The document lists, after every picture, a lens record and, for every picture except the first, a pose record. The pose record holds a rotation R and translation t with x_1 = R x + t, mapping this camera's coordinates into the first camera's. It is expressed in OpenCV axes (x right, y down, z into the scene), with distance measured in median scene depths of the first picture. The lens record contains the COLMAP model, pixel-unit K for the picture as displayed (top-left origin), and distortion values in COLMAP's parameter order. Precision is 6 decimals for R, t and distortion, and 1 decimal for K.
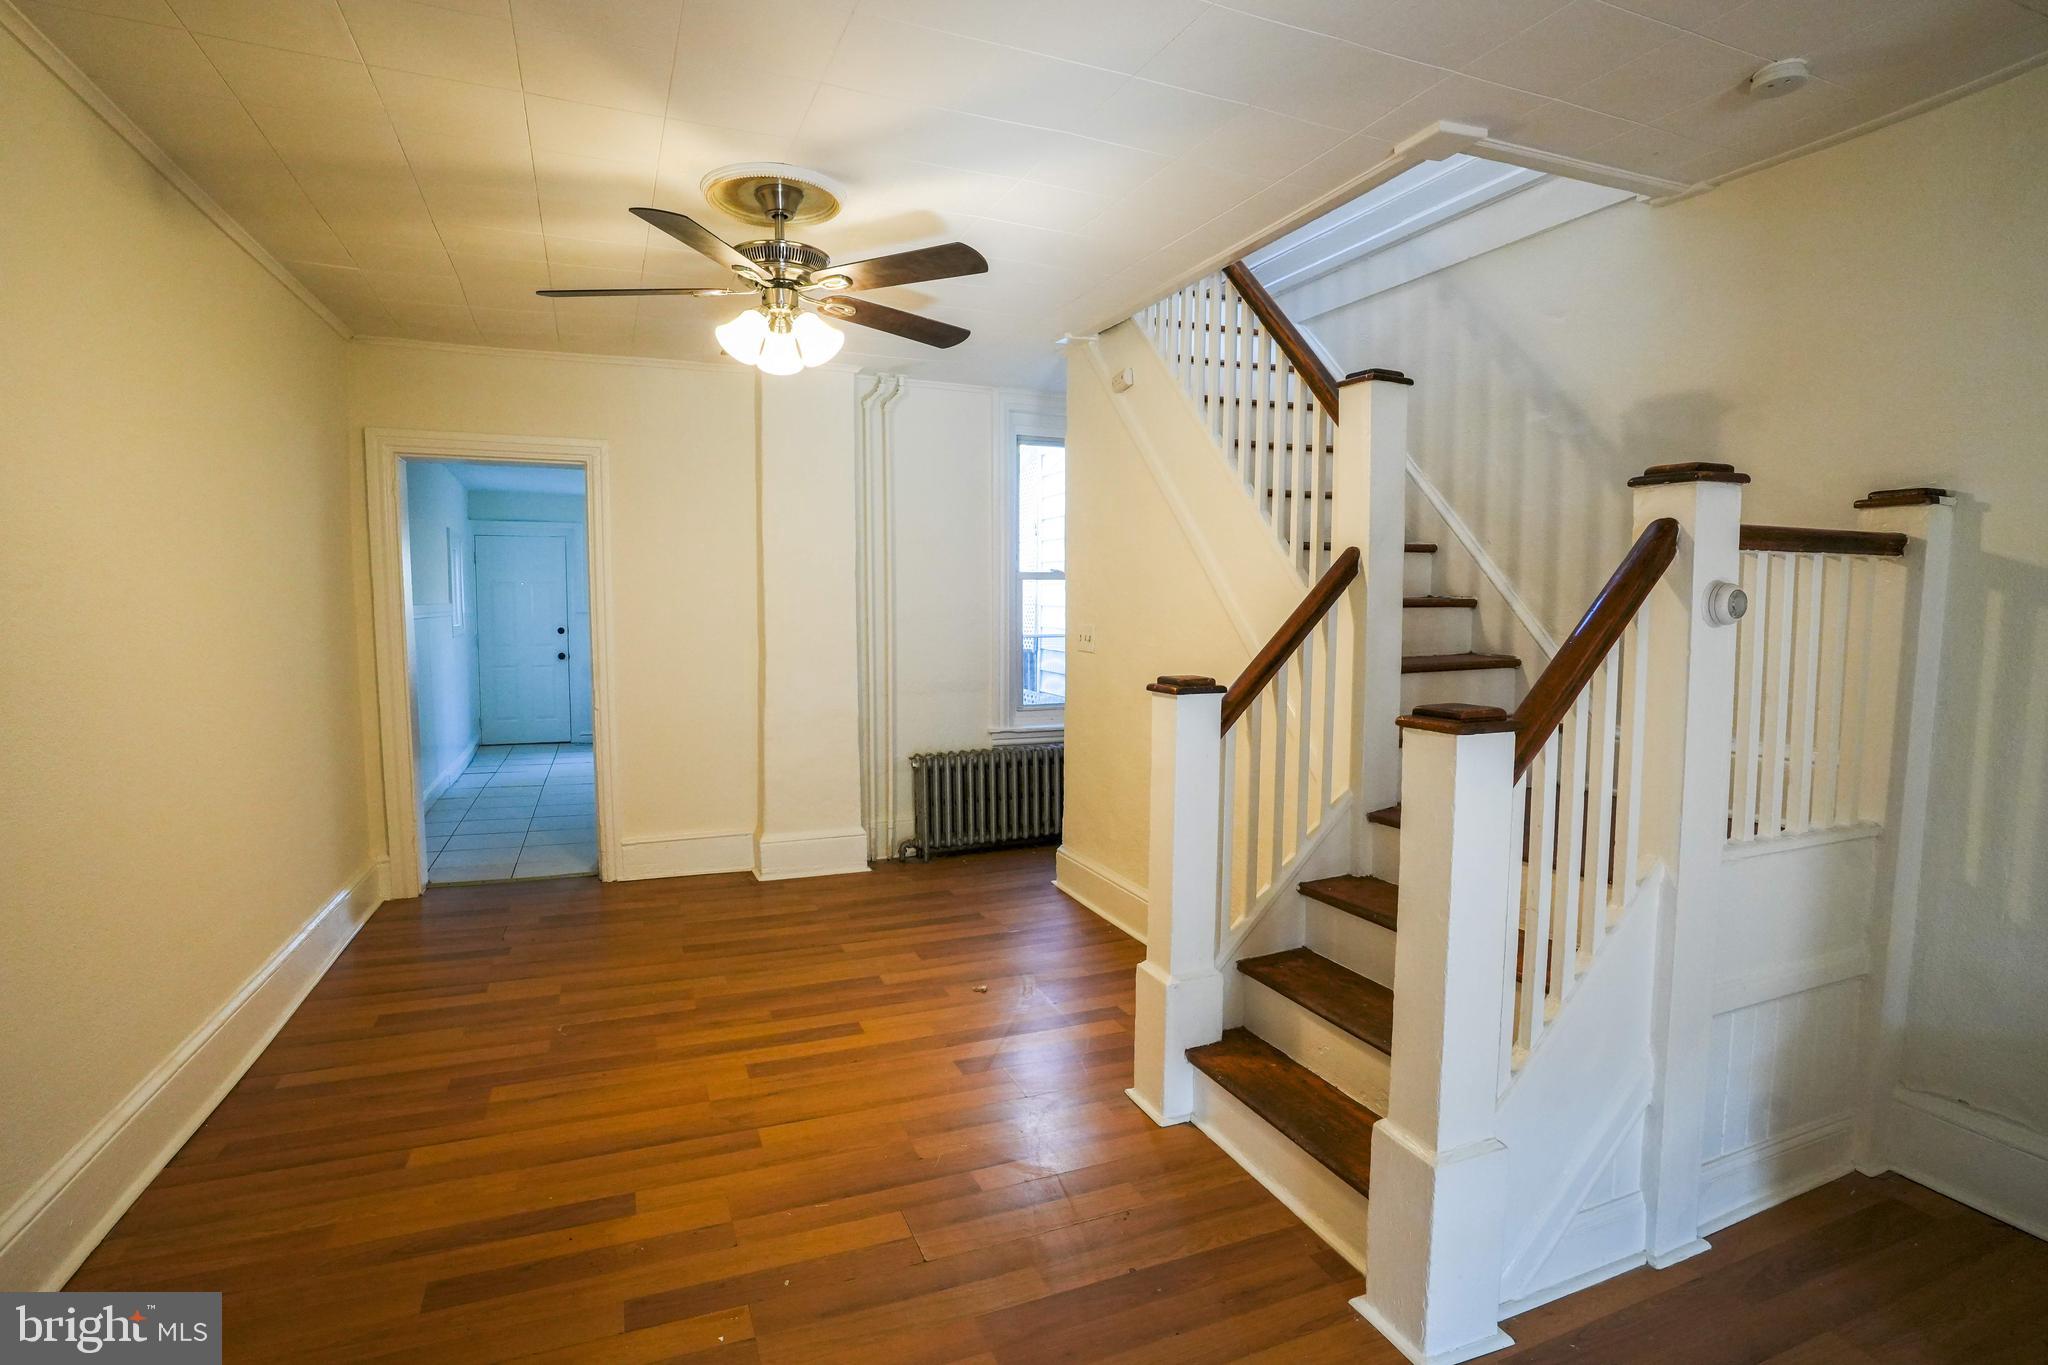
lens RADIAL K [[1004.4, 0, 1024.0], [0, 1004.4, 682.5], [0, 0, 1]] dist [-0.089150, 0.043061]
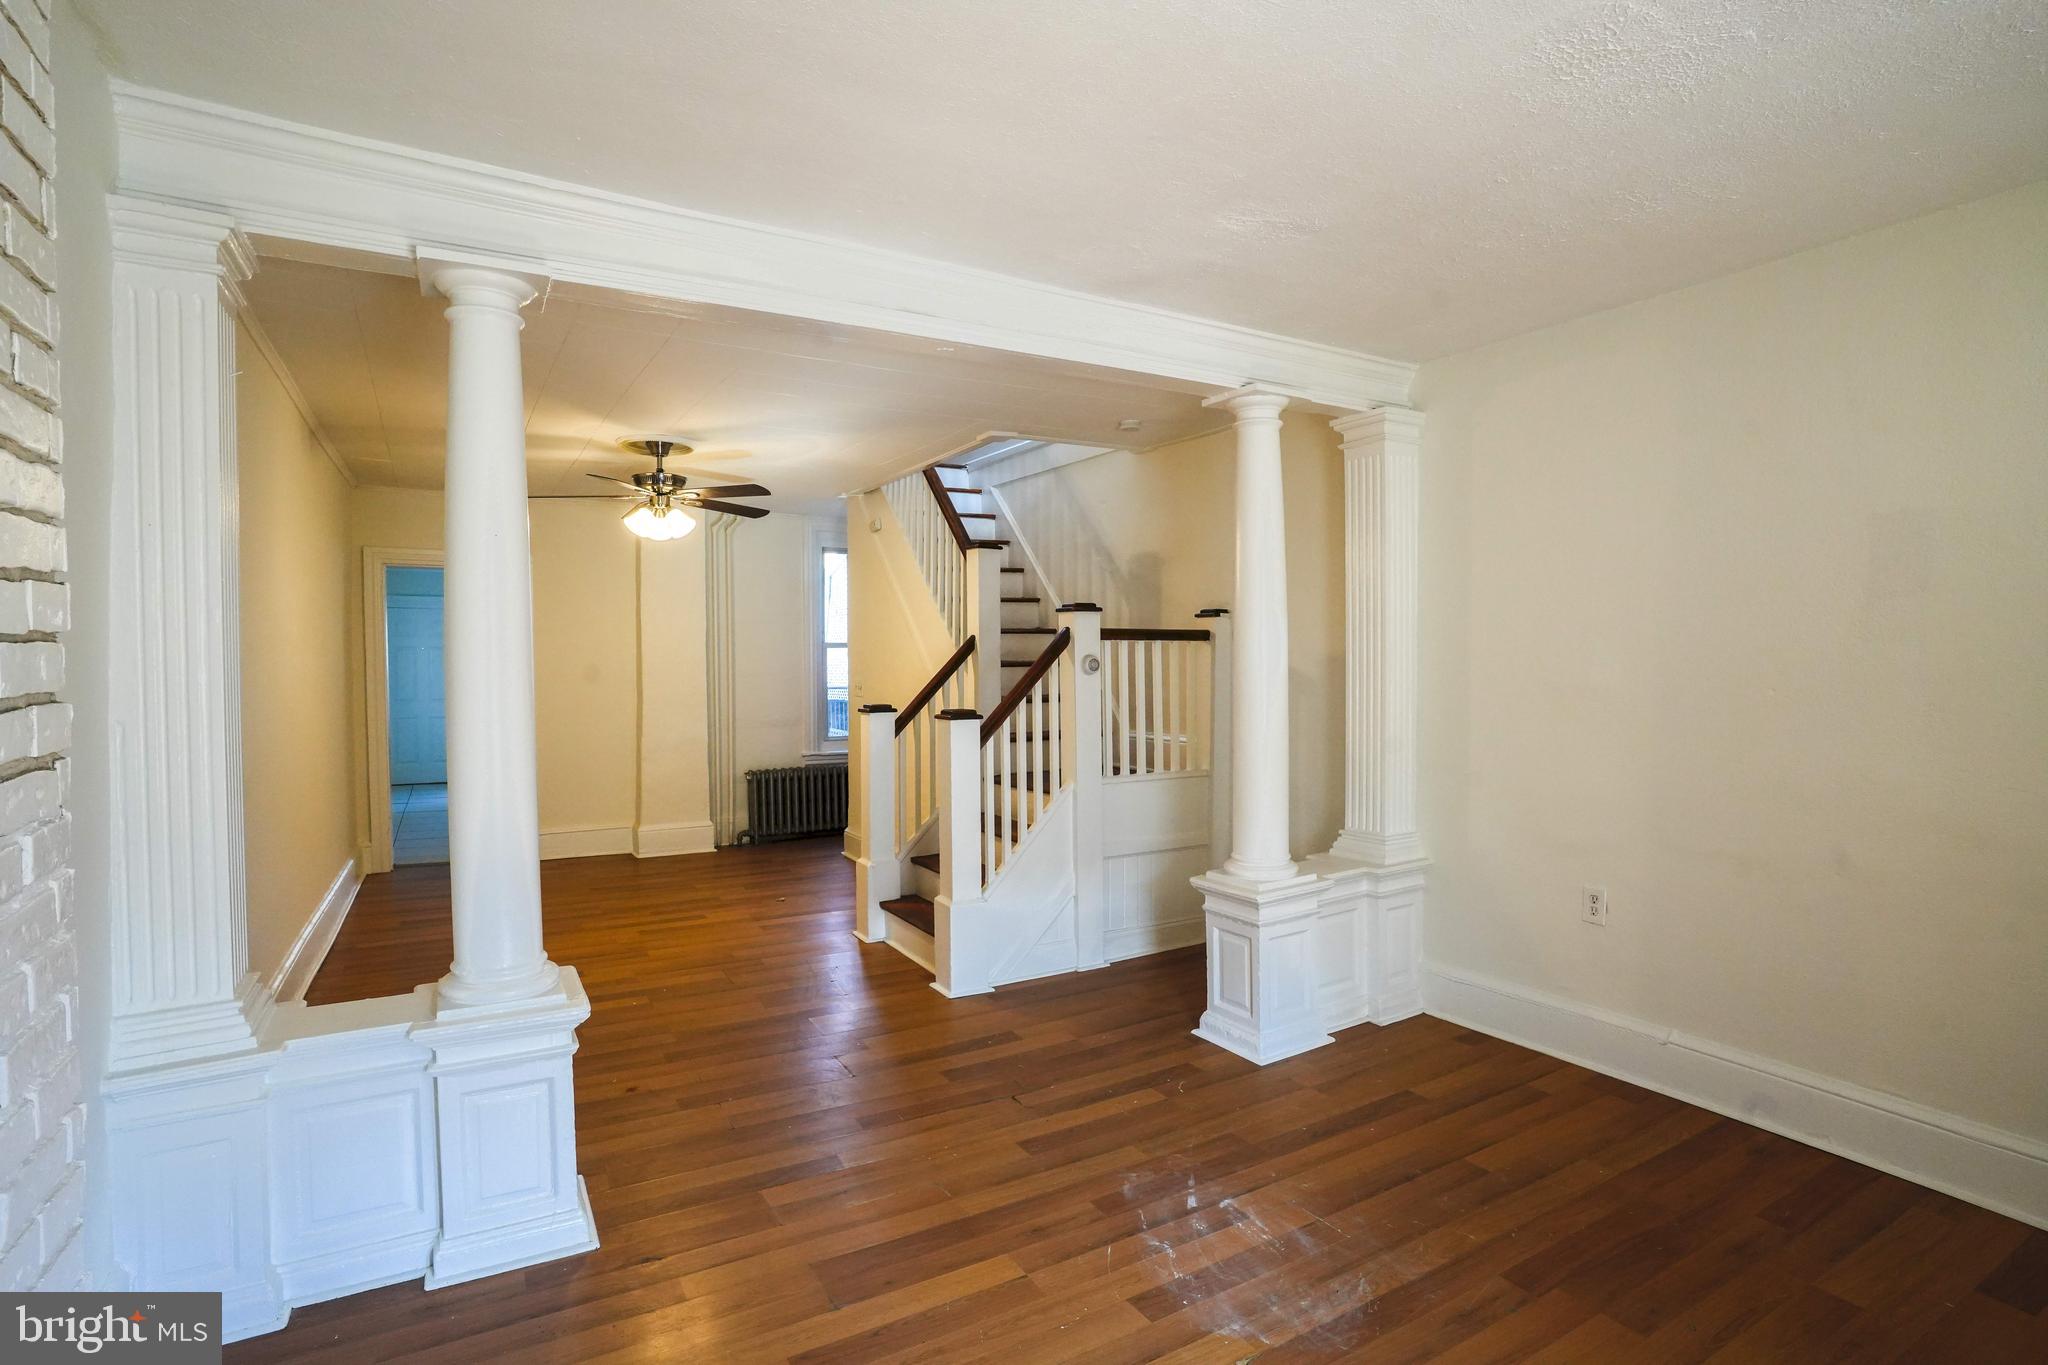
lens RADIAL K [[1004.4, 0, 1024.0], [0, 1004.4, 682.5], [0, 0, 1]] dist [-0.089150, 0.043061]
pose [[0.991029, -0.007804, 0.133420, 0.160715], [0.015382, 0.998320, -0.055862, 0.055699], [-0.132760, 0.057413, 0.989484, -0.816401]]
